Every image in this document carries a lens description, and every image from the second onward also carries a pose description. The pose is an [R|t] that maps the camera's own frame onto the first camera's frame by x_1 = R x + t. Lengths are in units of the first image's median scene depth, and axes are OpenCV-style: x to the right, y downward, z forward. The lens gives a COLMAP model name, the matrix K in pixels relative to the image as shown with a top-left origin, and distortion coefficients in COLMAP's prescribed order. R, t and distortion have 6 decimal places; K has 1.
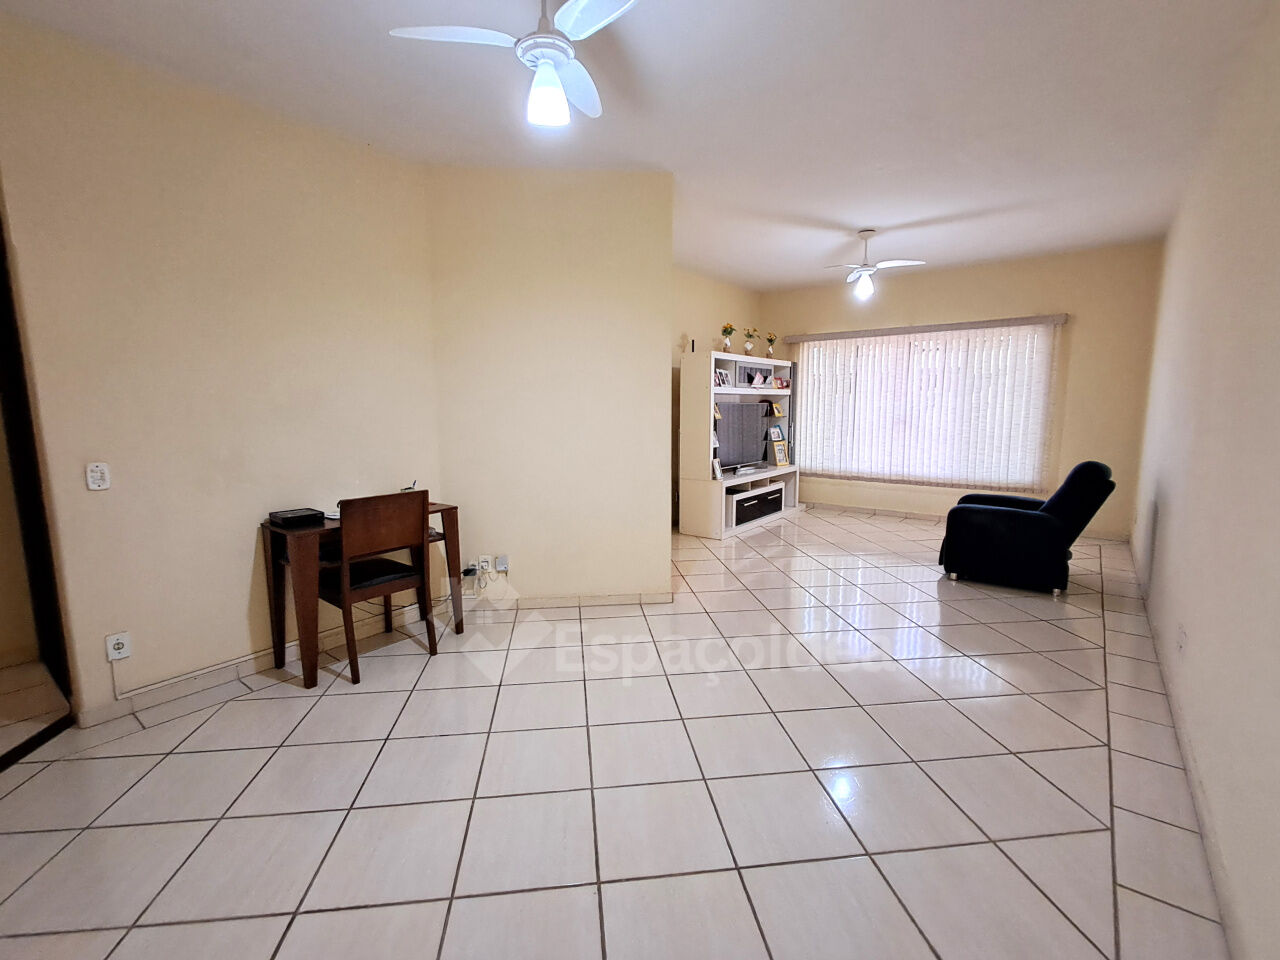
lens RADIAL K [[580.8, 0, 633.7], [0, 580.8, 482.2], [0, 0, 1]] dist [-0.011096, 0.015125]
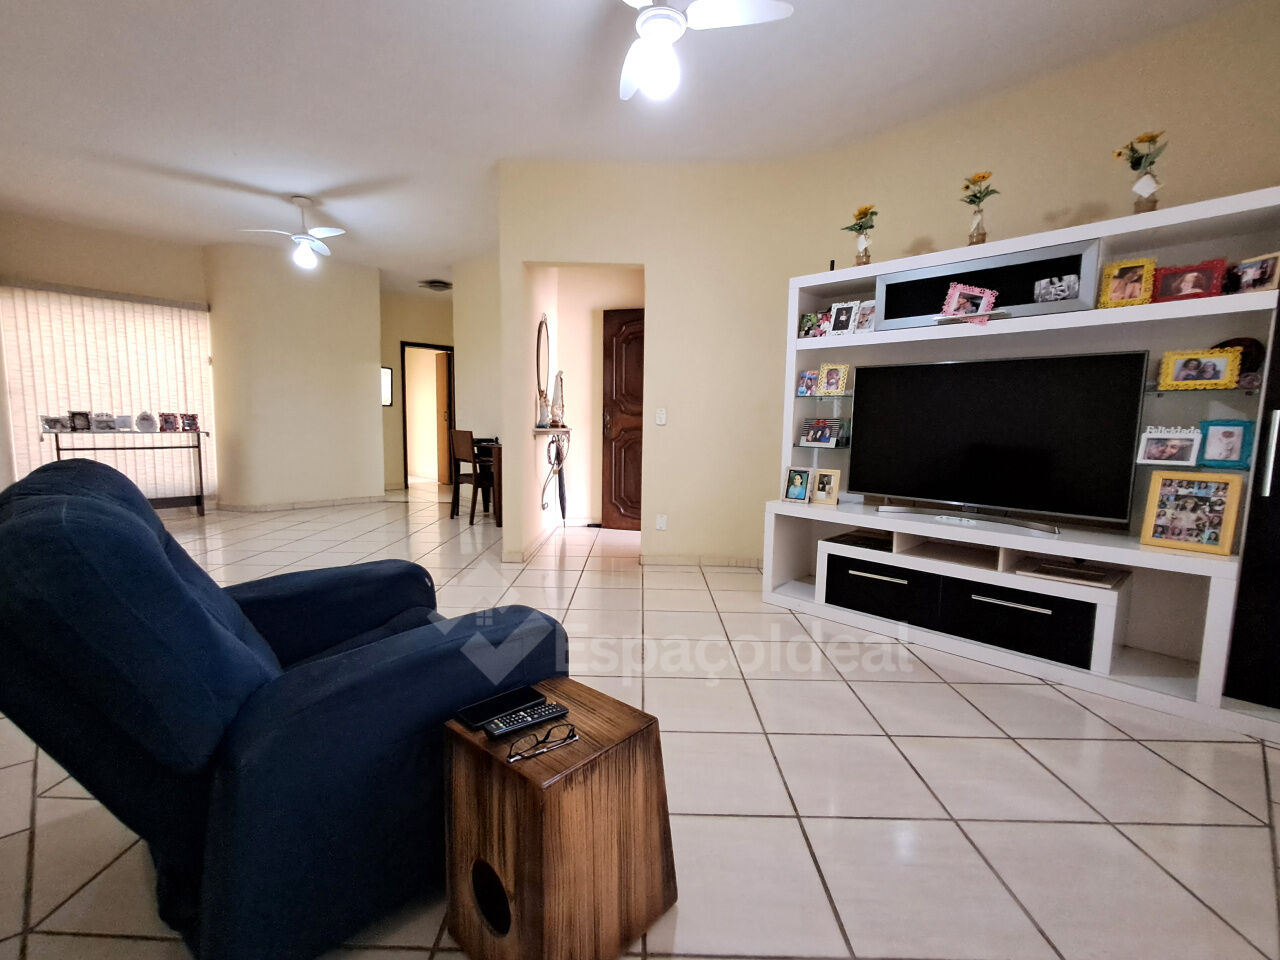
lens RADIAL K [[598.5, 0, 640.5], [0, 598.5, 494.0], [0, 0, 1]] dist [-0.001476, 0.016201]
pose [[-0.103148, 0.114993, -0.987997, 0.679147], [-0.146307, 0.980737, 0.129423, -0.064696], [0.983847, 0.157900, -0.084336, 0.839741]]
